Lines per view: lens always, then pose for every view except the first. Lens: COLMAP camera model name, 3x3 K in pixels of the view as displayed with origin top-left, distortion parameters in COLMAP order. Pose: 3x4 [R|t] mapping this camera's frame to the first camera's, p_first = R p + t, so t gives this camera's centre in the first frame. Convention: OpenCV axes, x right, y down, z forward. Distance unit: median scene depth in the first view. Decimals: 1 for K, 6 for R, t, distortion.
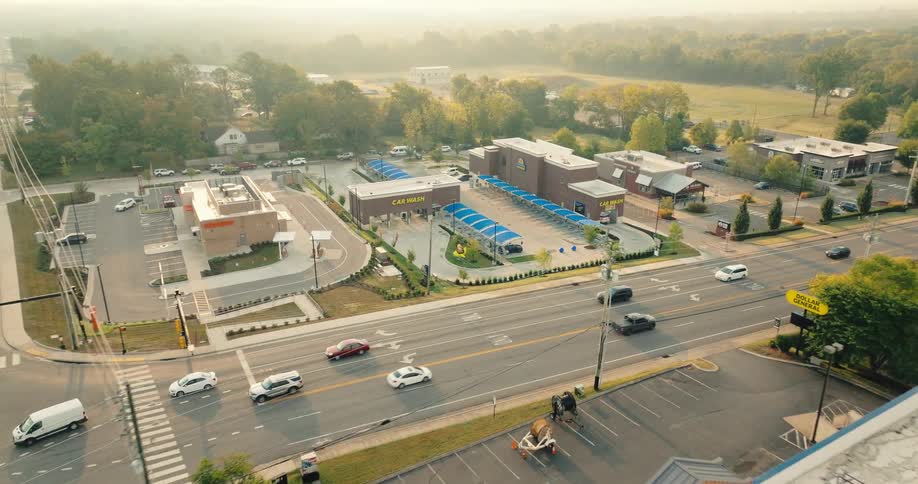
lens RADIAL K [[642.6, 0, 459.9], [0, 642.6, 241.3], [0, 0, 1]] dist [-0.002401, 0.015803]
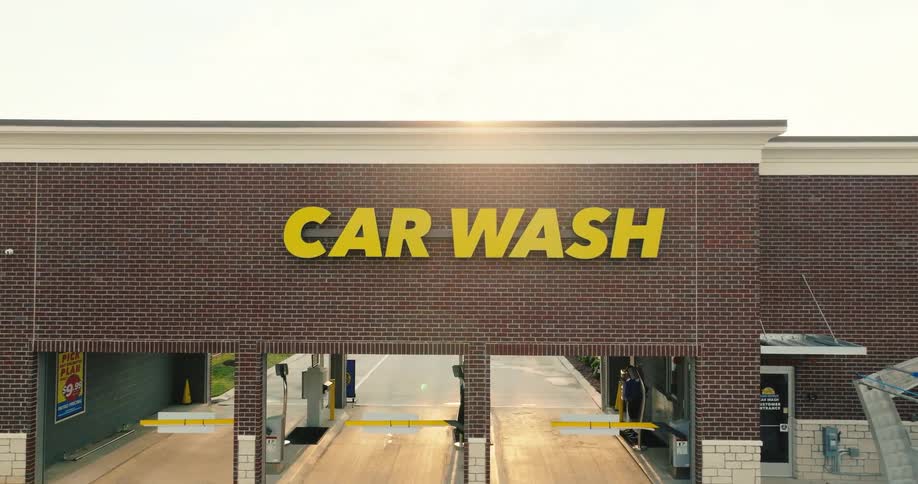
lens RADIAL K [[642.6, 0, 456.9], [0, 642.6, 245.0], [0, 0, 1]] dist [-0.002401, 0.015803]
pose [[0.881130, -0.004536, -0.472852, -0.036050], [-0.164172, 0.934821, -0.314891, -0.030518], [0.443461, 0.355089, 0.822954, 0.869127]]
